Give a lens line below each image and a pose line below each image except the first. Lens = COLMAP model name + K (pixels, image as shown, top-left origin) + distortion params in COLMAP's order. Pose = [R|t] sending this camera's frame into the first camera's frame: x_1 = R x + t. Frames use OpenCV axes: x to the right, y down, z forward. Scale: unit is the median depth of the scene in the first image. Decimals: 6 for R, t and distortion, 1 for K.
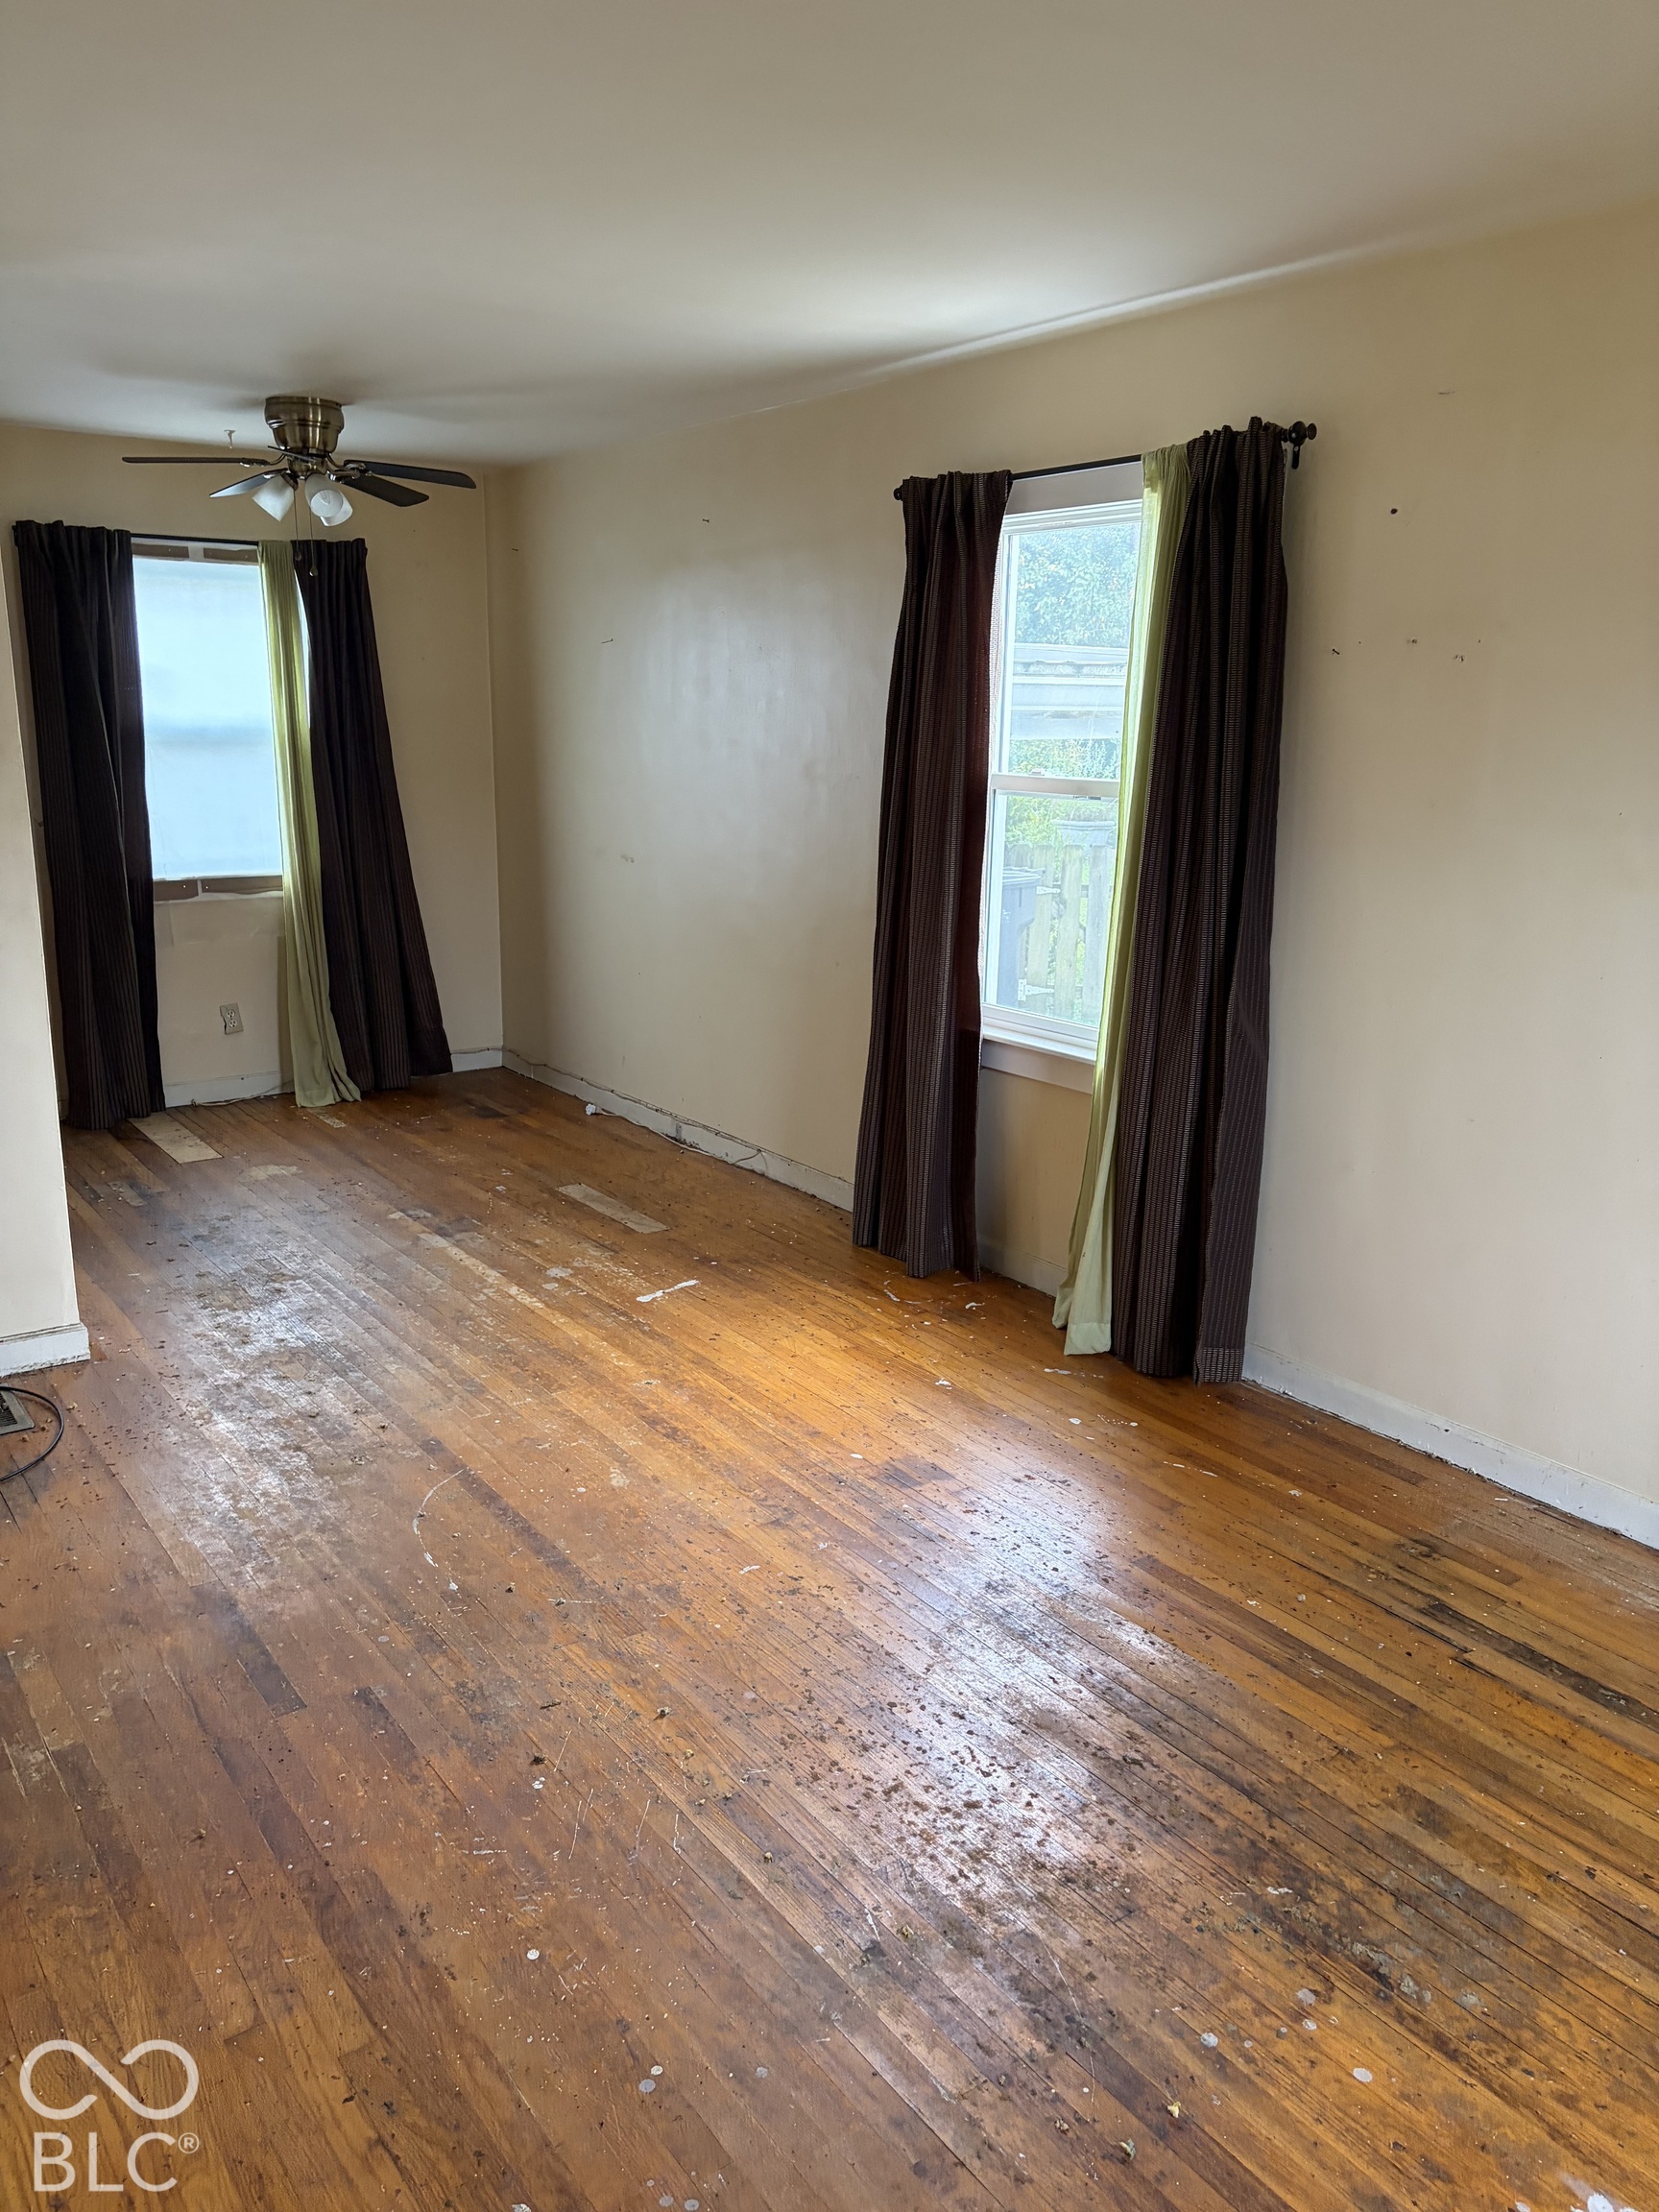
lens RADIAL K [[1652.7, 0, 827.2], [0, 1652.7, 1107.9], [0, 0, 1]] dist [0.056691, -0.030778]
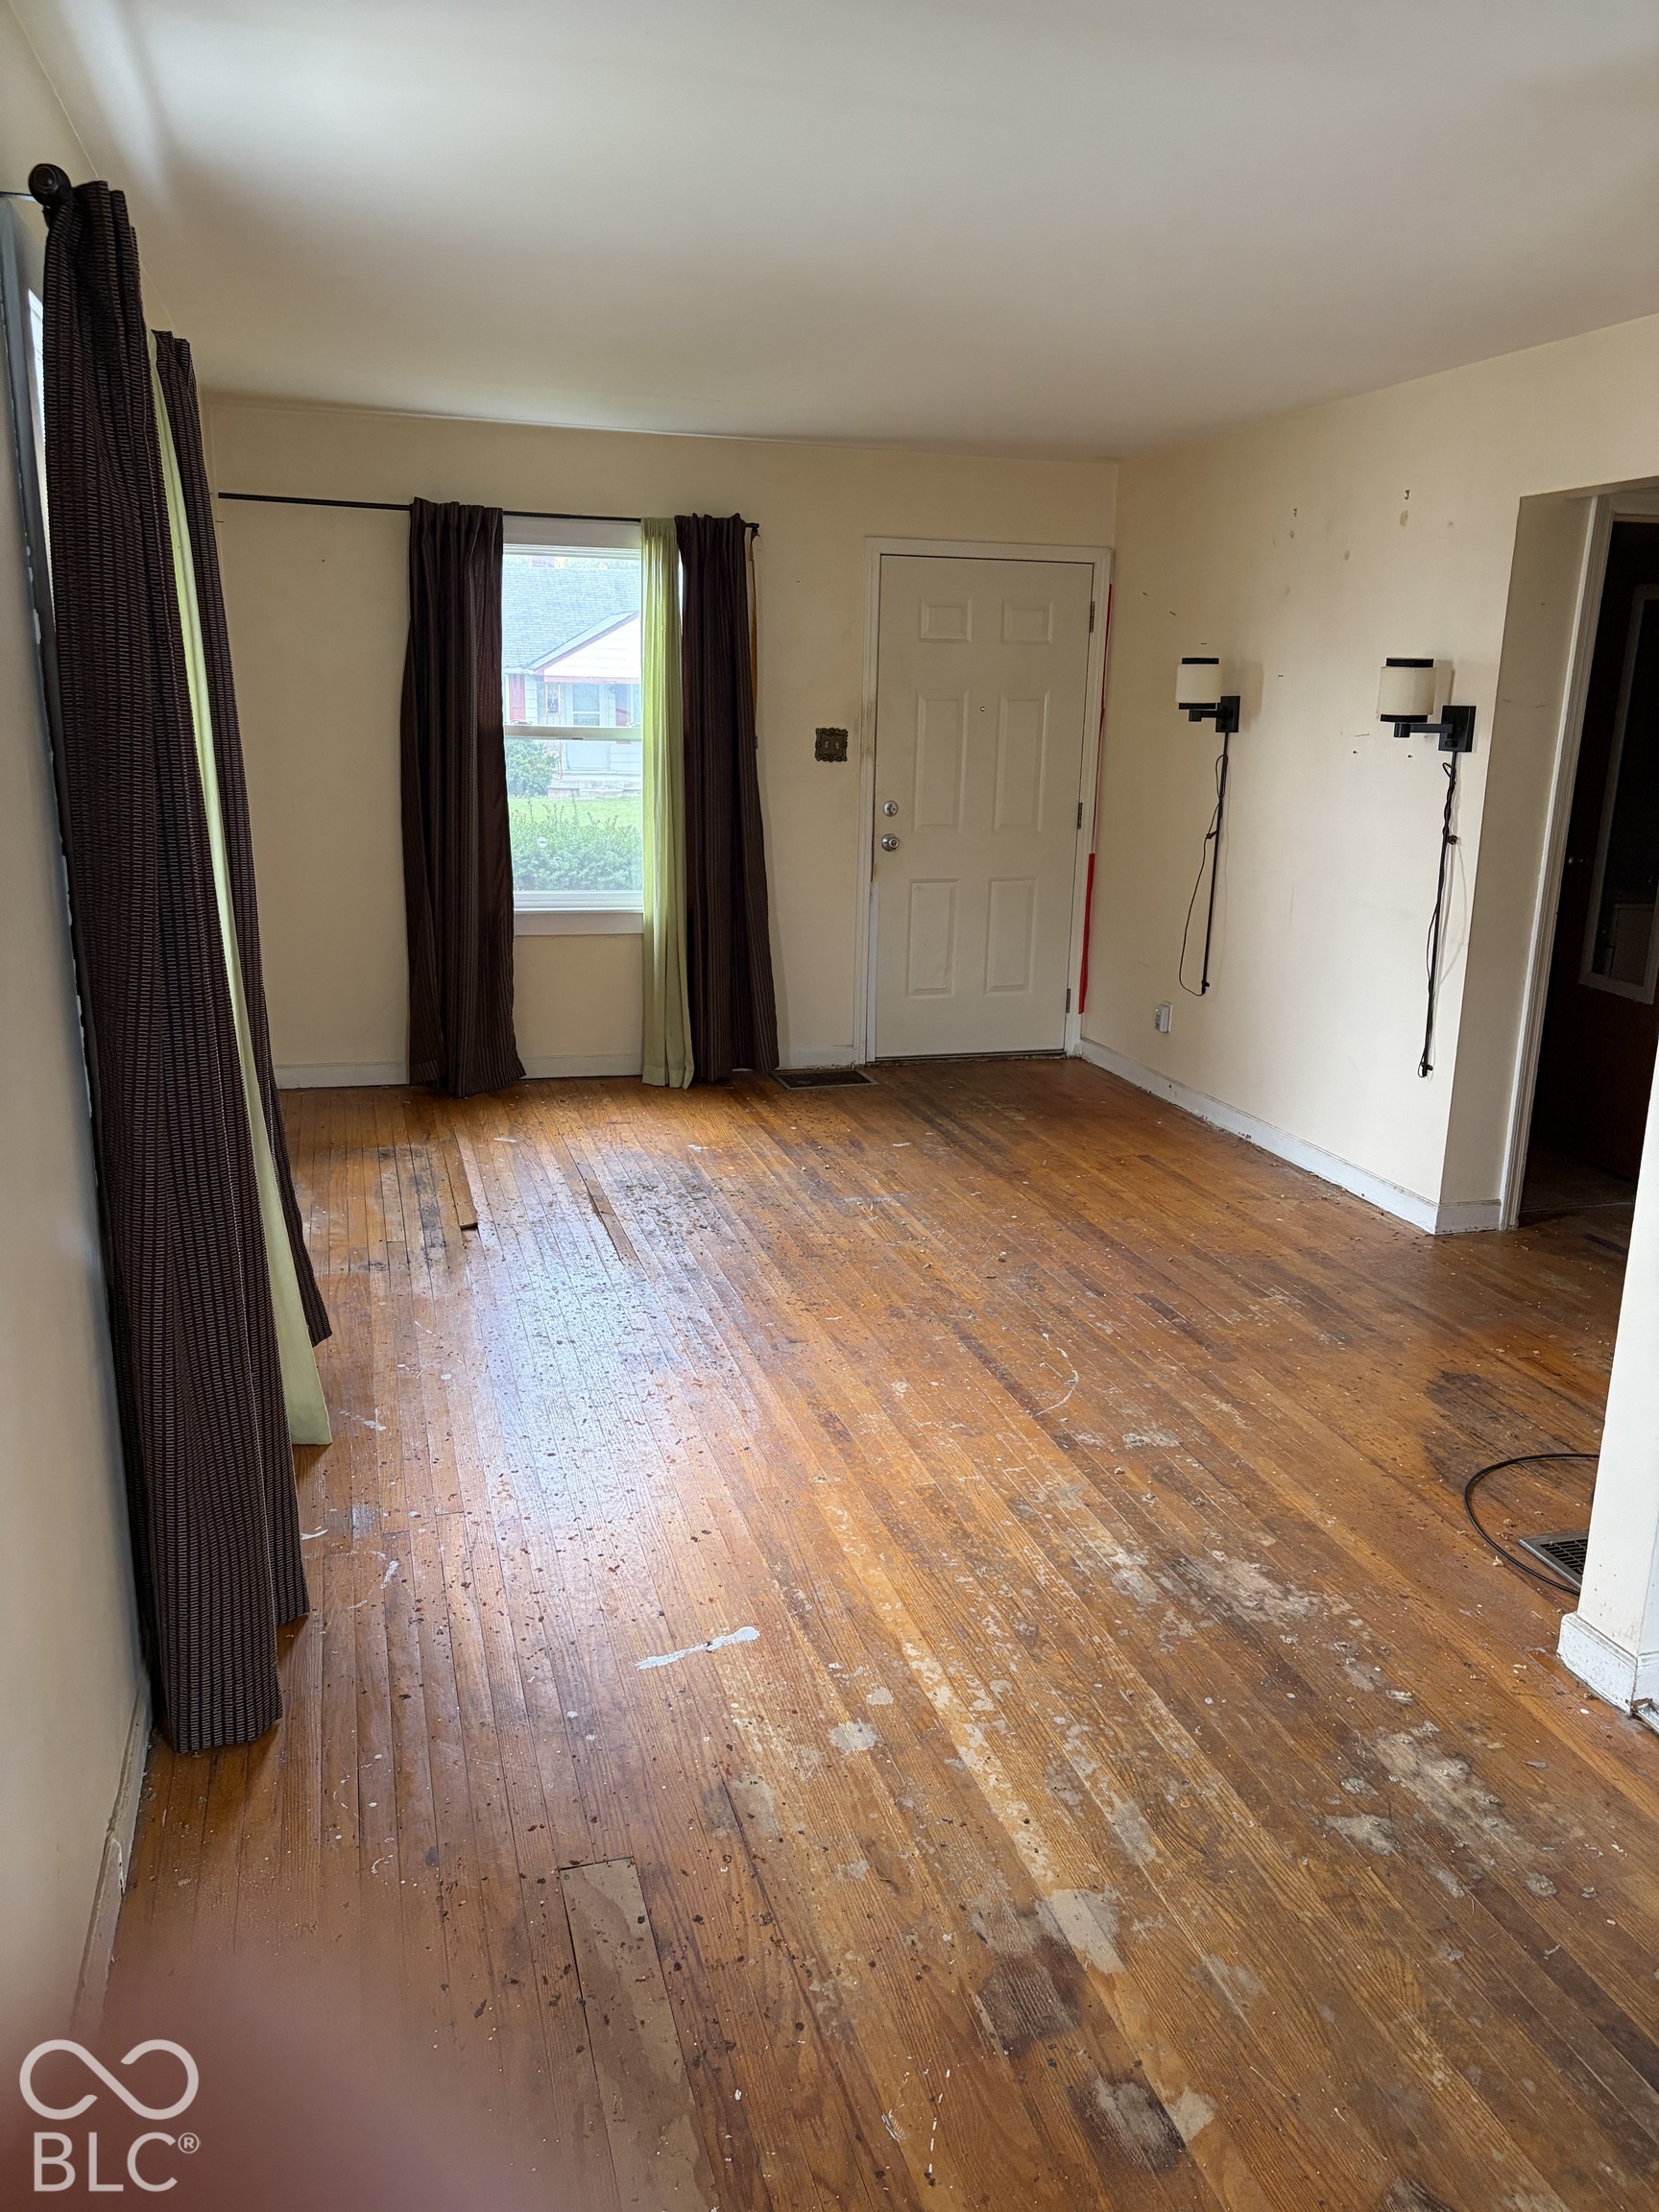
lens RADIAL K [[1652.7, 0, 828.0], [0, 1652.7, 1103.7], [0, 0, 1]] dist [0.056691, -0.030778]
pose [[-0.939525, -0.113435, 0.323148, -0.371015], [0.054956, 0.881393, 0.469176, -0.414032], [-0.338041, 0.458561, -0.821857, 1.635177]]
